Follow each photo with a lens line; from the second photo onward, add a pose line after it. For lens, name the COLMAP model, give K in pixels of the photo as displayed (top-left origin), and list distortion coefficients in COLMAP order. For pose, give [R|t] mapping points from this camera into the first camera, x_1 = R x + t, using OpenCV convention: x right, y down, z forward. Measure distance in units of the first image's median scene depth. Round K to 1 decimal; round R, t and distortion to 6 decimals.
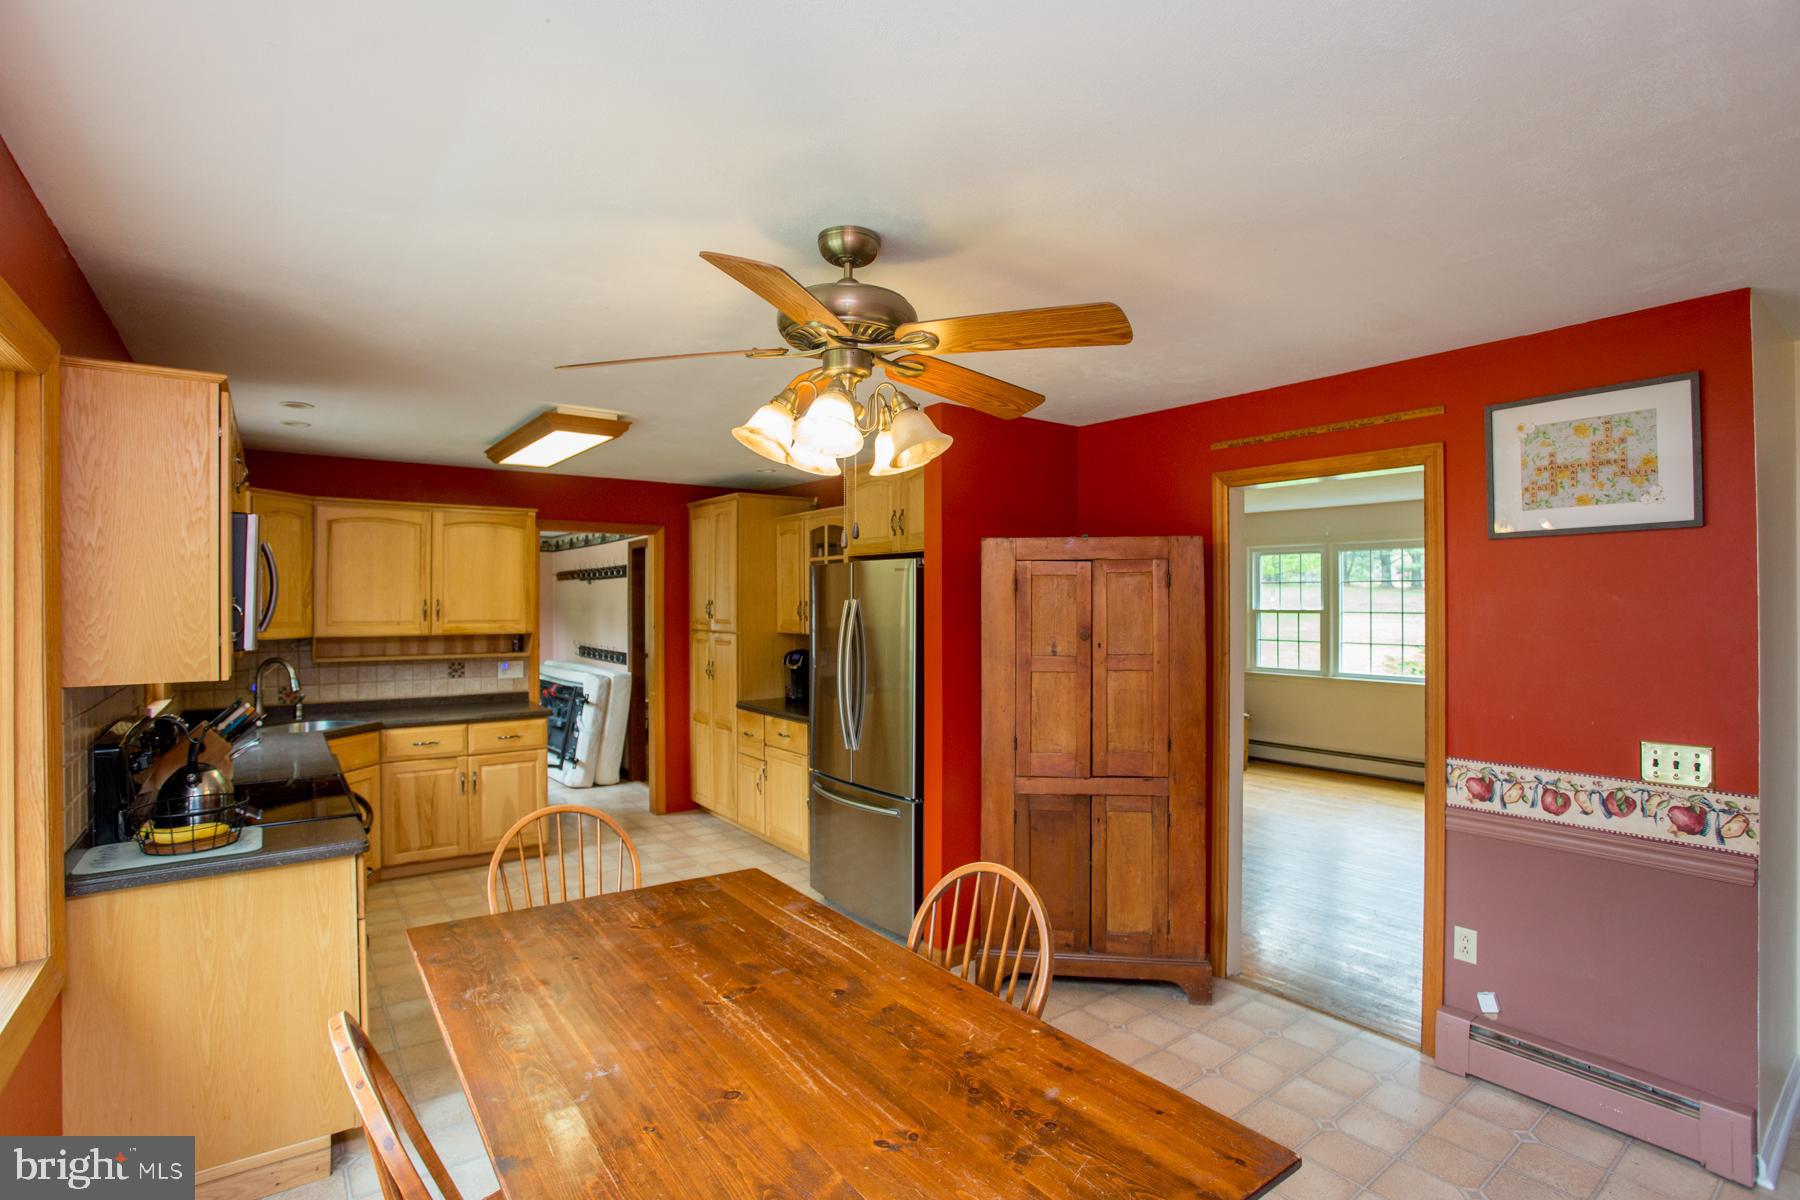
lens RADIAL K [[871.7, 0, 900.0], [0, 871.7, 600.0], [0, 0, 1]] dist [-0.072137, 0.031606]
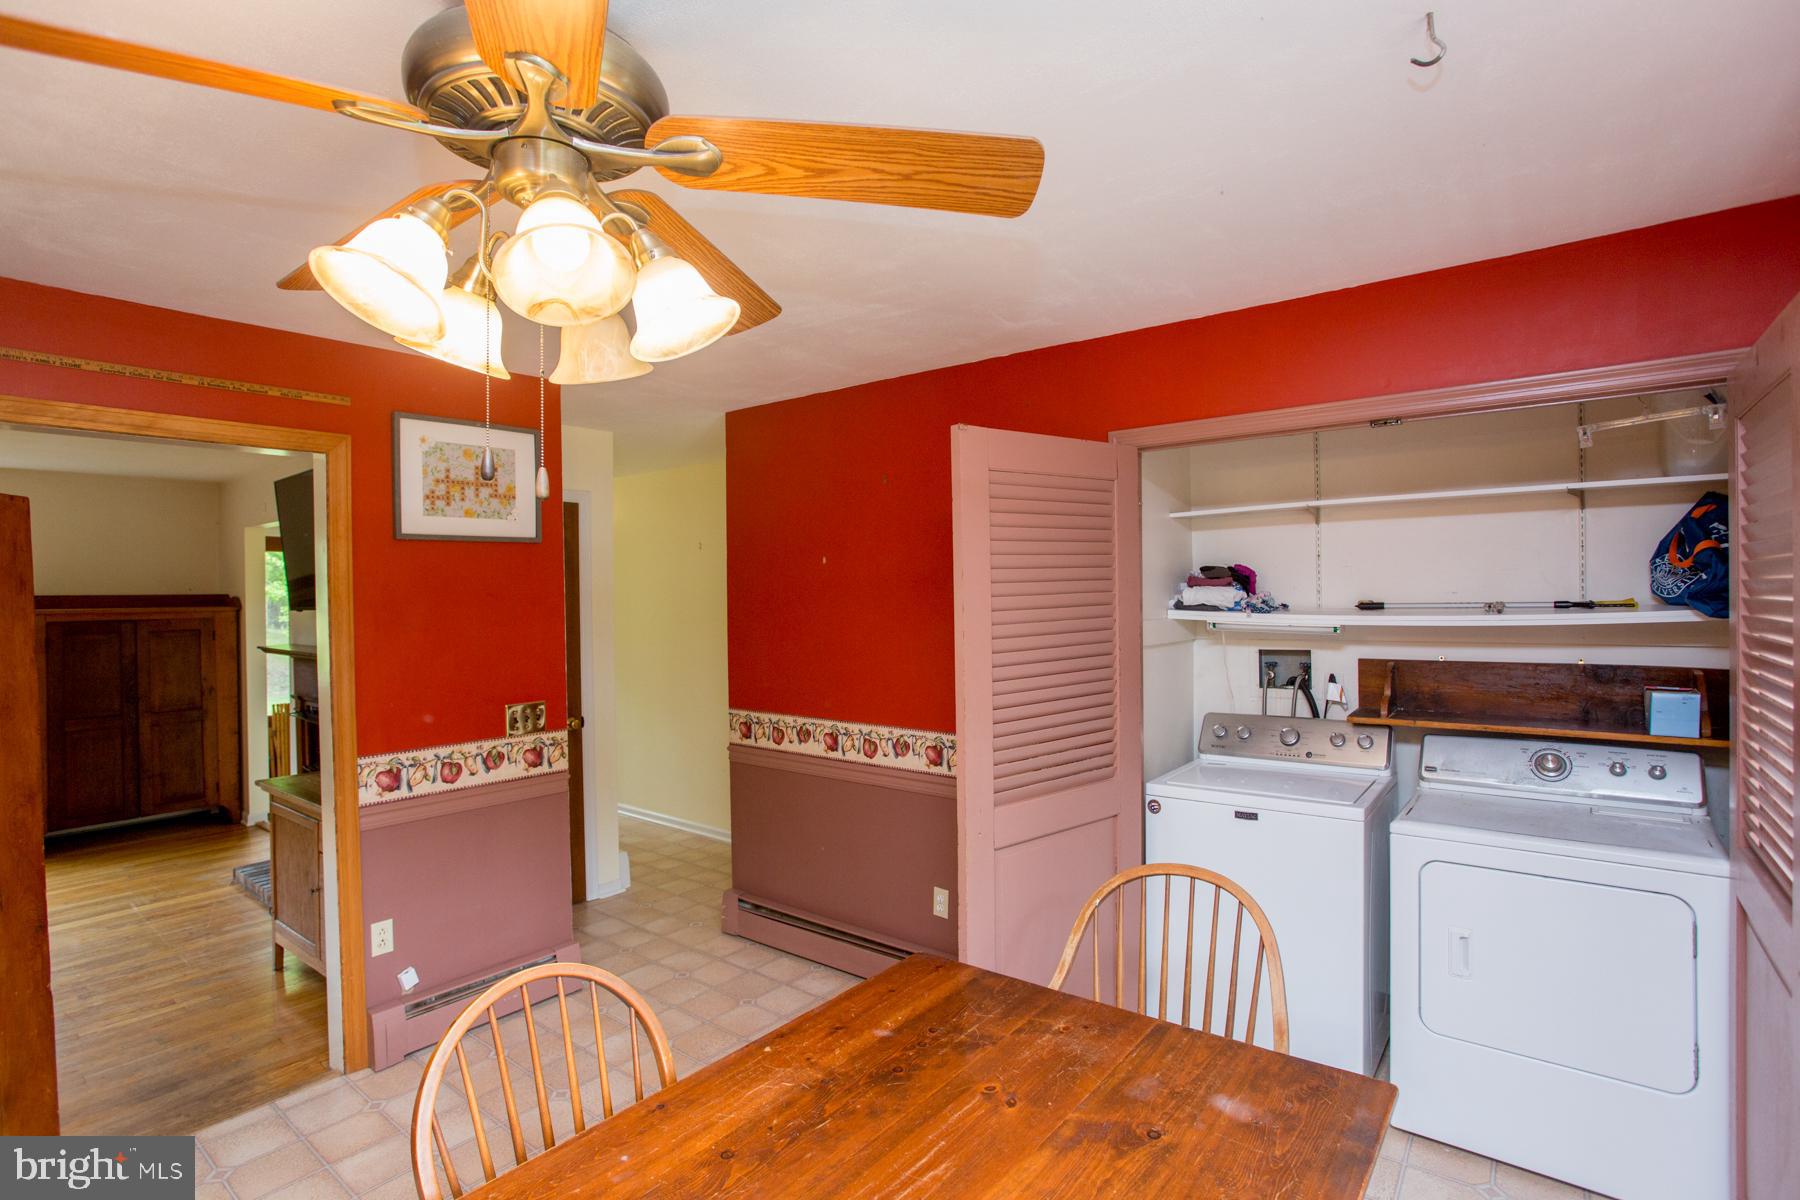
lens RADIAL K [[871.7, 0, 900.0], [0, 871.7, 600.0], [0, 0, 1]] dist [-0.072137, 0.031606]
pose [[-0.270451, -0.002541, 0.962730, -0.521324], [0.010600, 0.999928, 0.005616, 0.004459], [-0.962675, 0.011724, -0.270405, 0.736249]]
